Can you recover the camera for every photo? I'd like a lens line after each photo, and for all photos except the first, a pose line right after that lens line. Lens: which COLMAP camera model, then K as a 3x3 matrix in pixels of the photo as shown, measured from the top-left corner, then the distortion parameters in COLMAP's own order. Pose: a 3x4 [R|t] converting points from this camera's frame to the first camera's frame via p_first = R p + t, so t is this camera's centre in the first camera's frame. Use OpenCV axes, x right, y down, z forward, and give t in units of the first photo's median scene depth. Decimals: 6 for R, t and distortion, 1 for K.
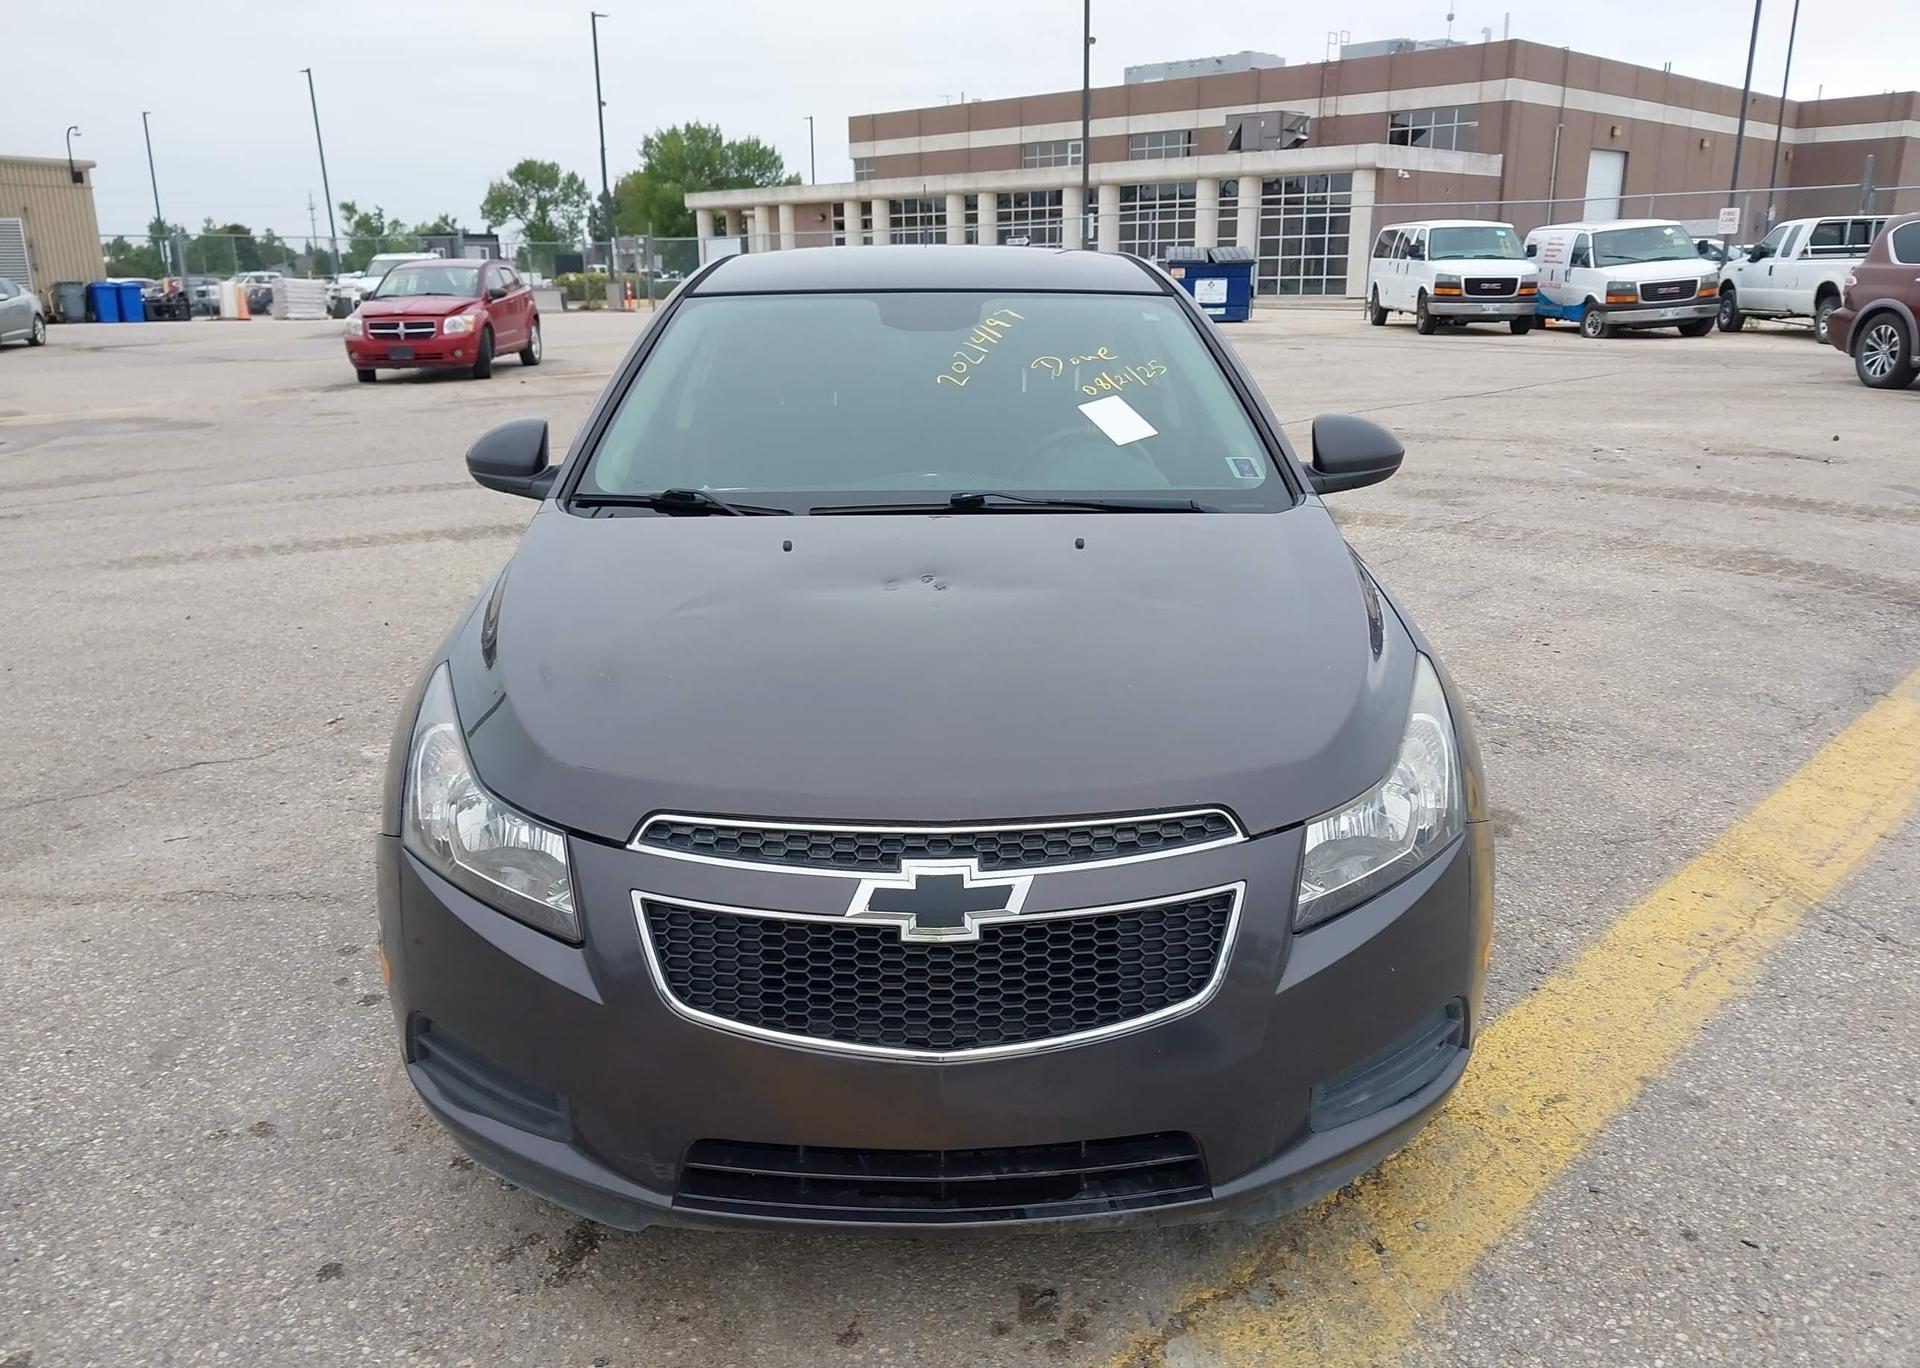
lens RADIAL K [[1511.7, 0, 958.0], [0, 1511.7, 690.2], [0, 0, 1]] dist [0.032649, -0.052498]
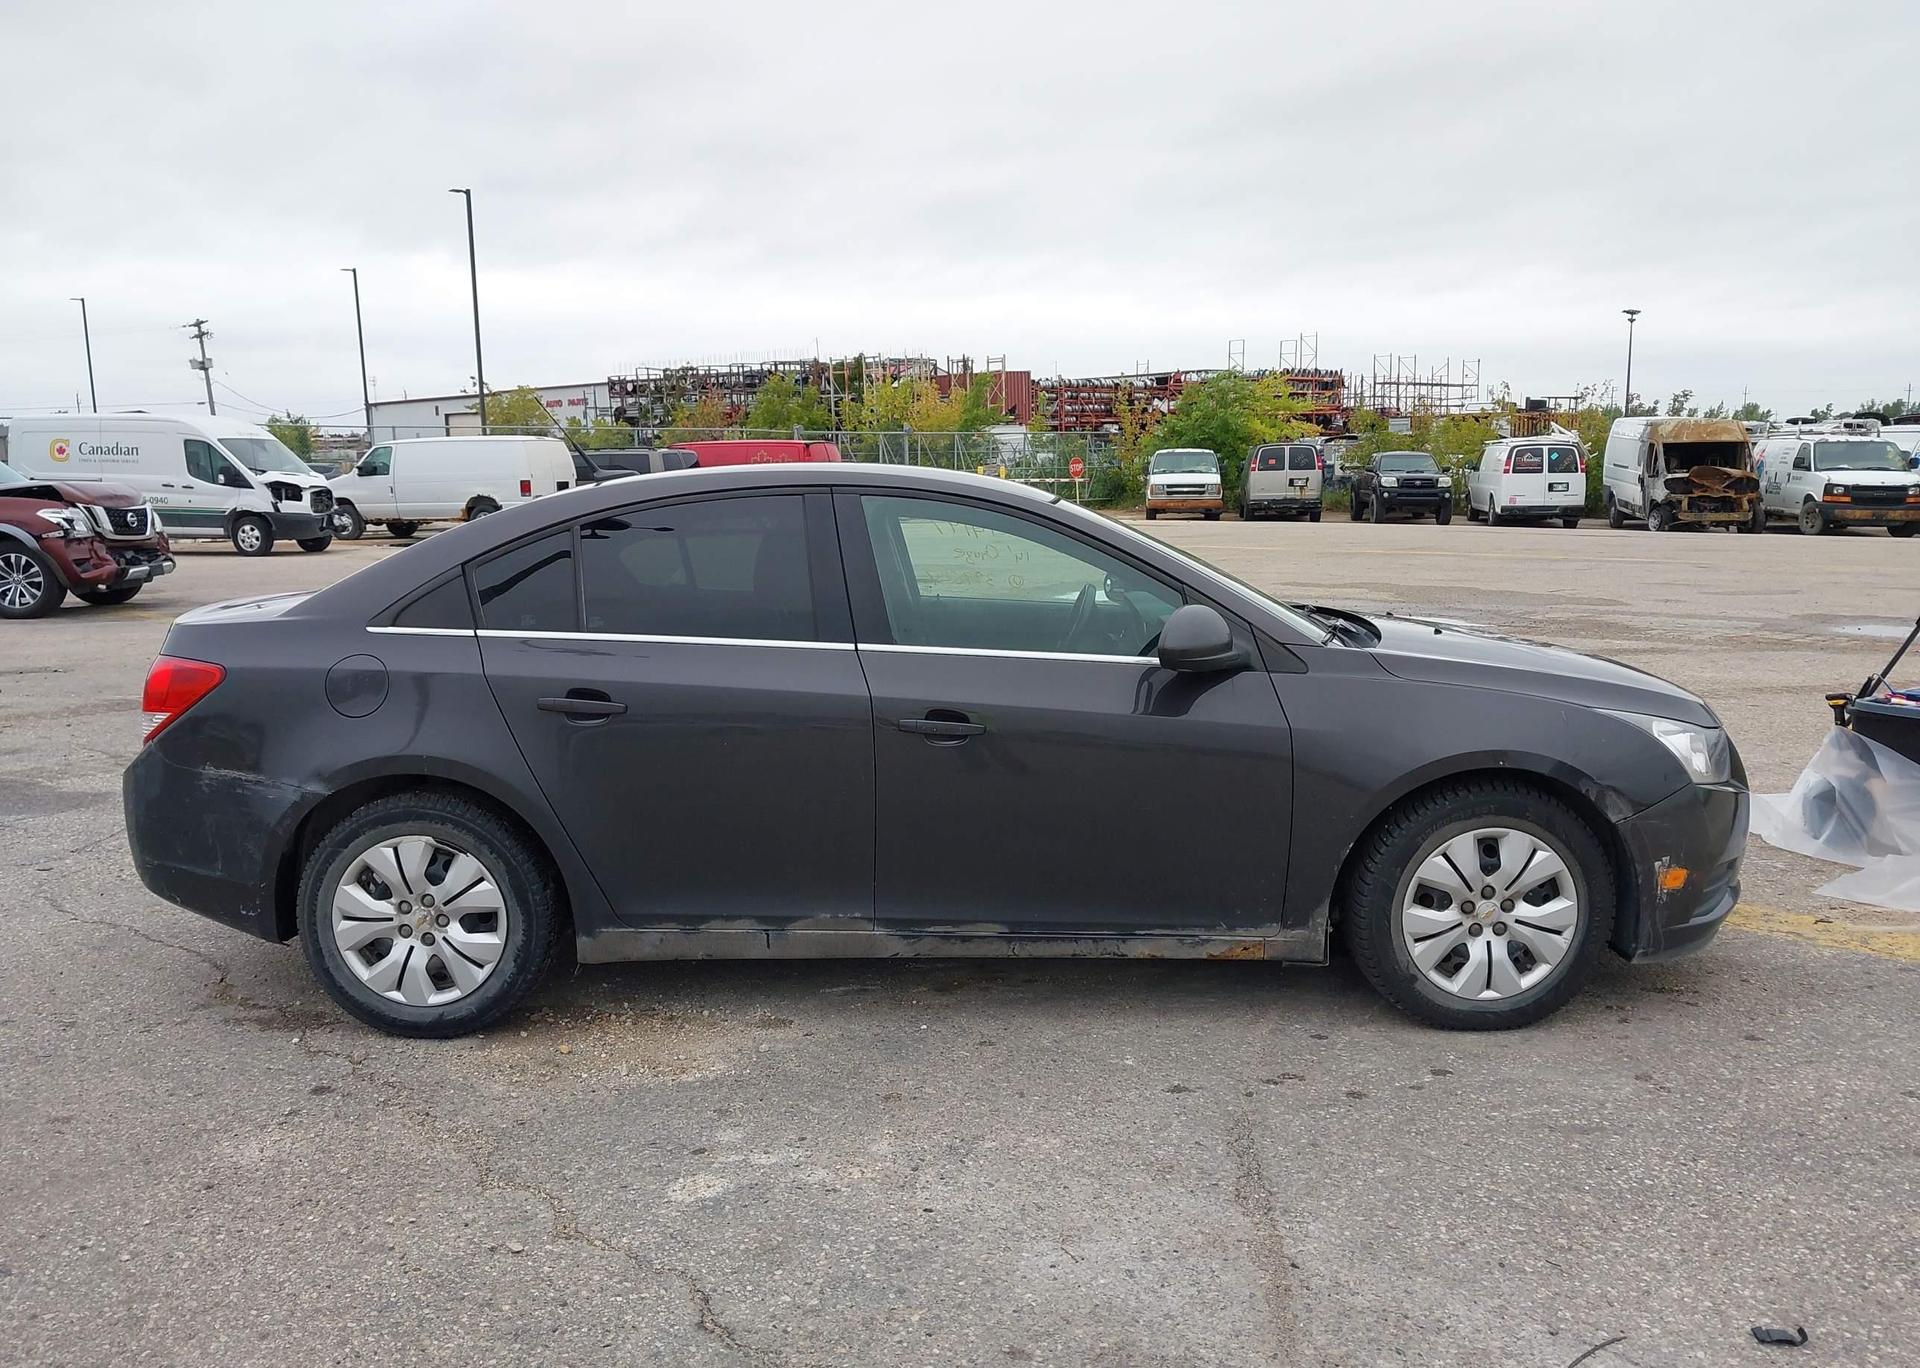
lens RADIAL K [[1511.7, 0, 952.9], [0, 1511.7, 697.2], [0, 0, 1]] dist [0.032649, -0.052498]
pose [[0.036845, -0.143598, 0.988950, -0.158868], [0.281162, 0.951135, 0.127632, -0.034608], [-0.958953, 0.273352, 0.075419, 0.124242]]
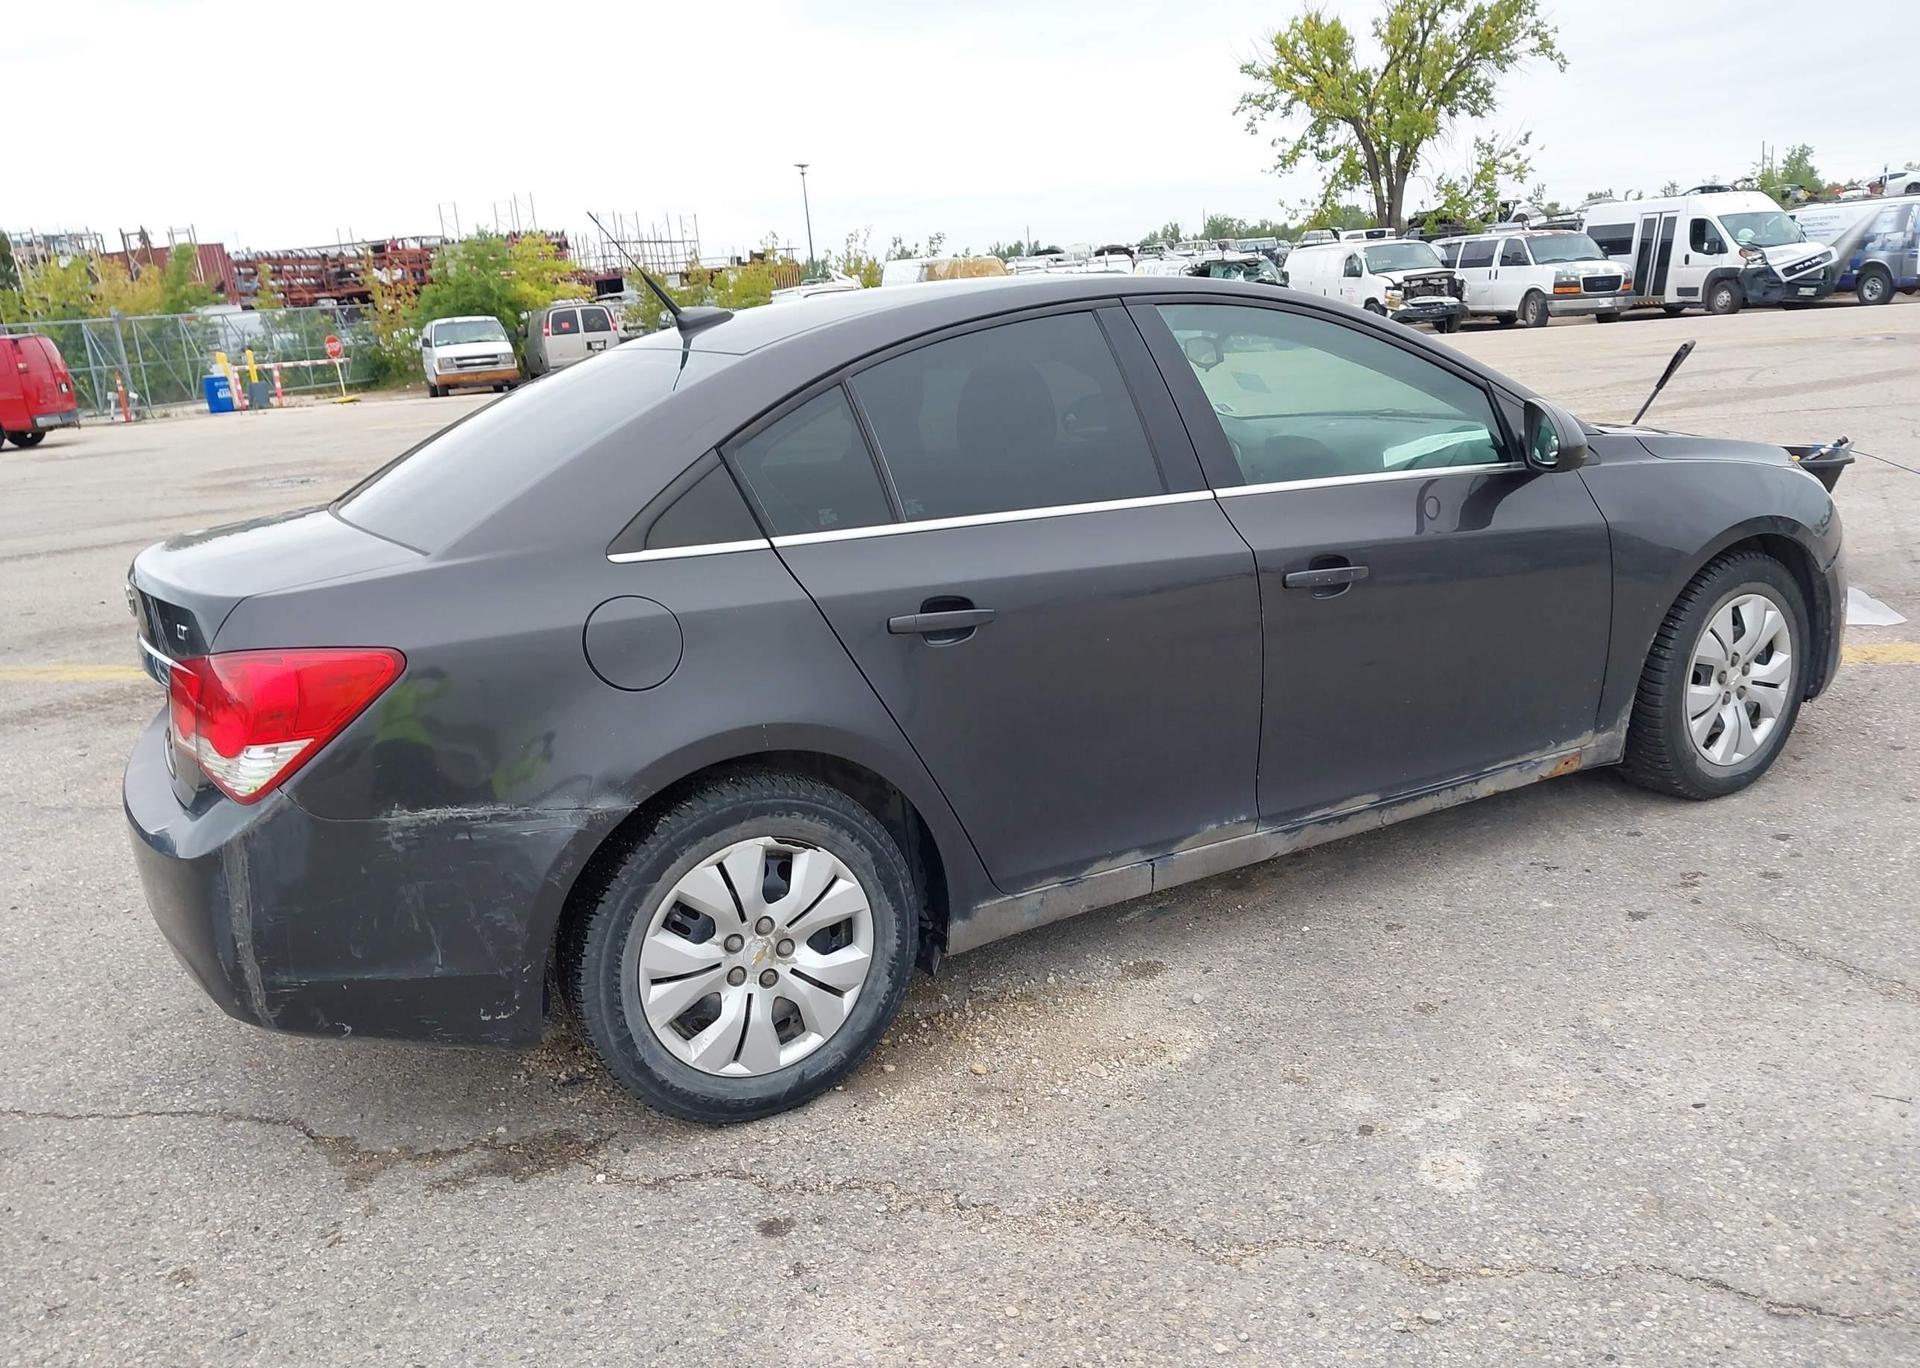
lens RADIAL K [[1511.7, 0, 960.6], [0, 1511.7, 692.5], [0, 0, 1]] dist [0.032649, -0.052498]
pose [[-0.455568, -0.183371, 0.871110, -0.116551], [0.319298, 0.879782, 0.352181, -0.055444], [-0.830967, 0.438586, -0.342251, 0.198297]]
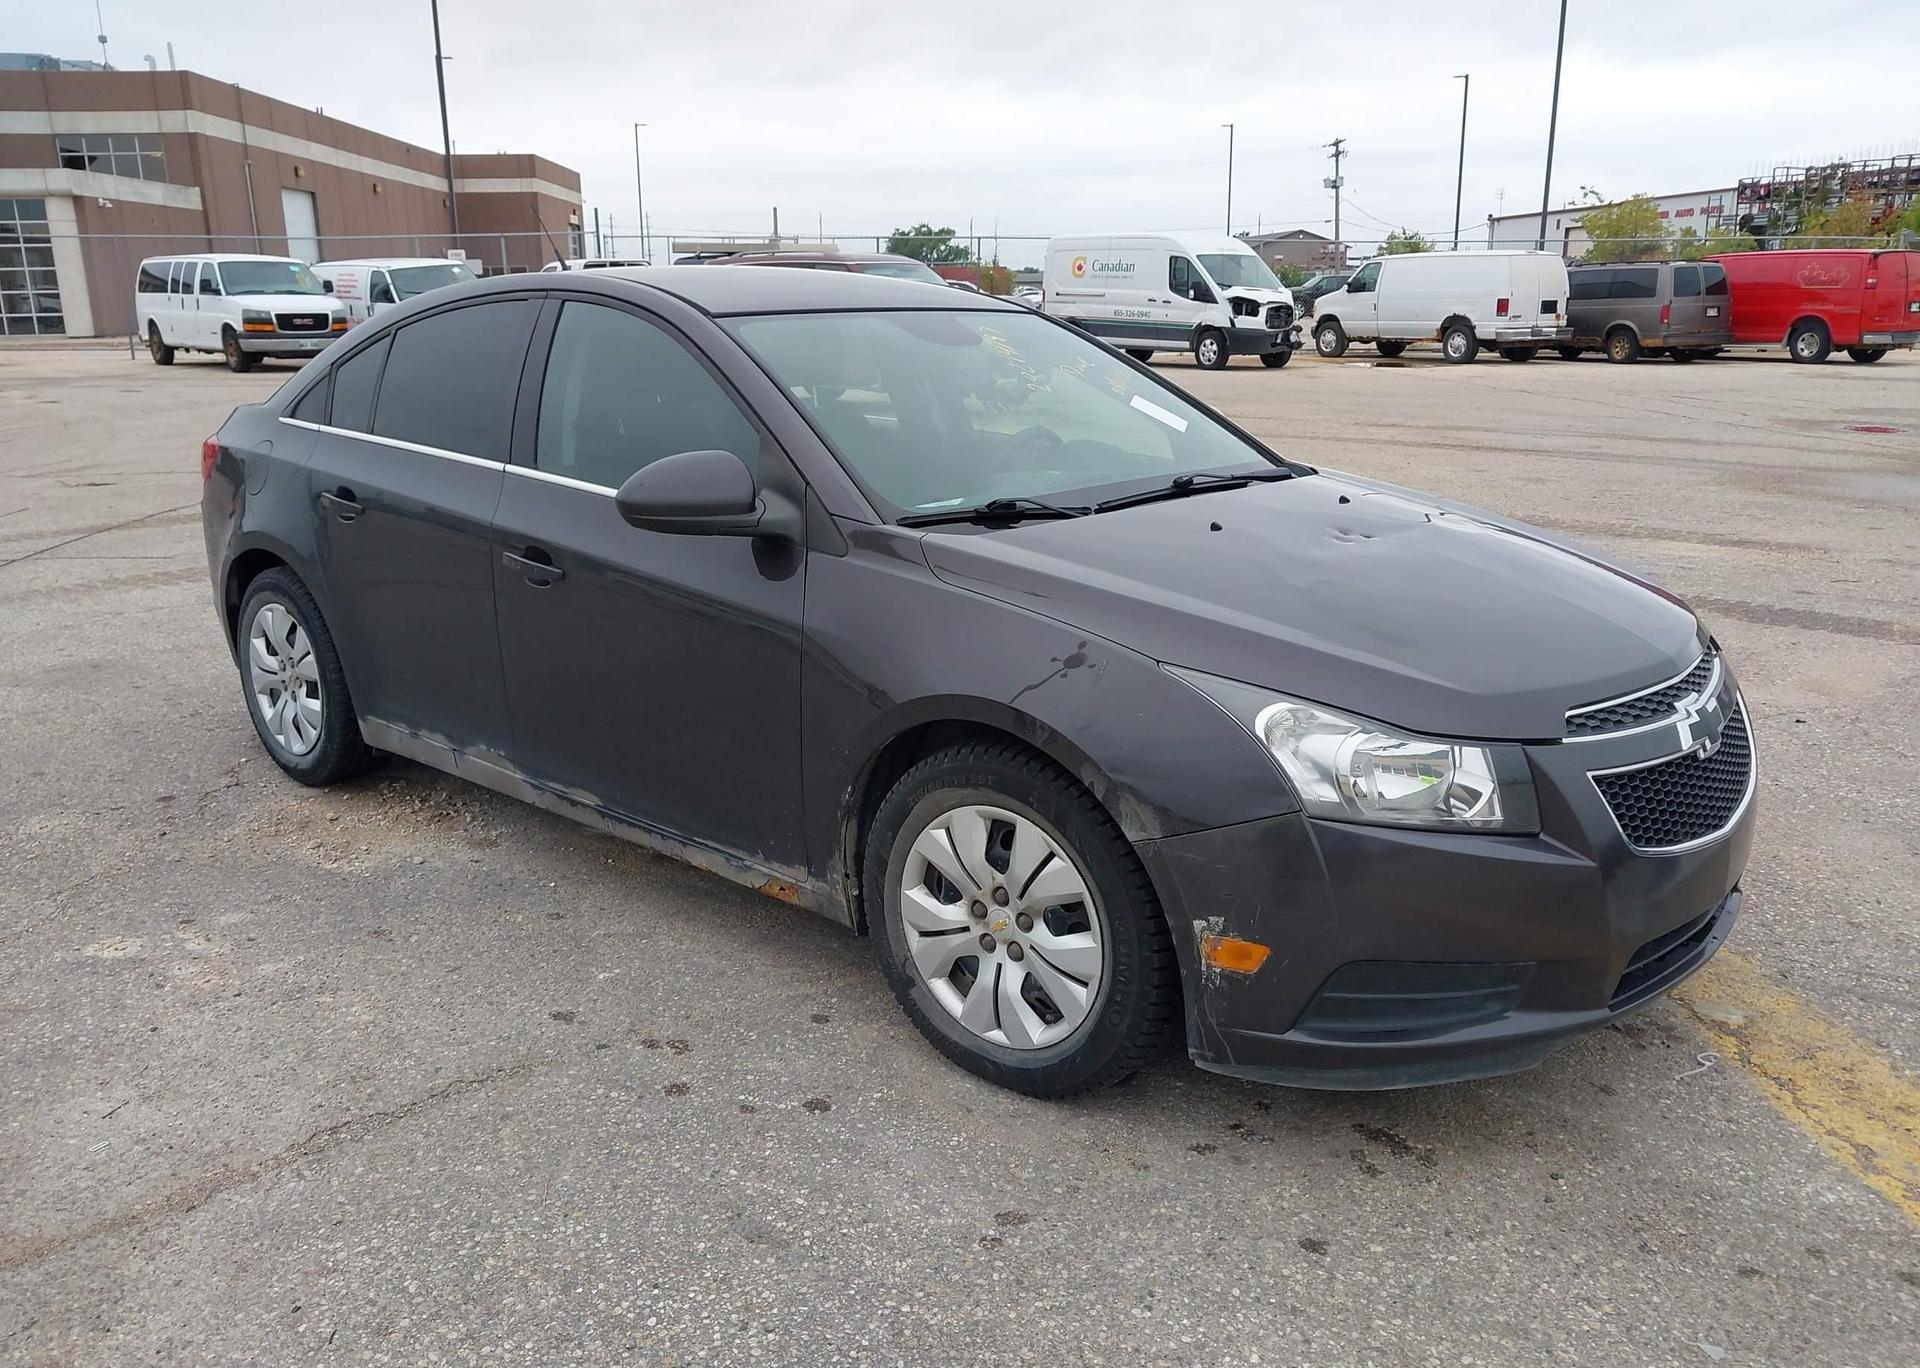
lens RADIAL K [[1511.7, 0, 942.8], [0, 1511.7, 686.2], [0, 0, 1]] dist [0.032649, -0.052498]
pose [[0.686029, -0.178214, 0.705411, -0.094924], [0.196285, 0.978922, 0.056422, -0.007346], [-0.700598, 0.099755, 0.706549, 0.031341]]
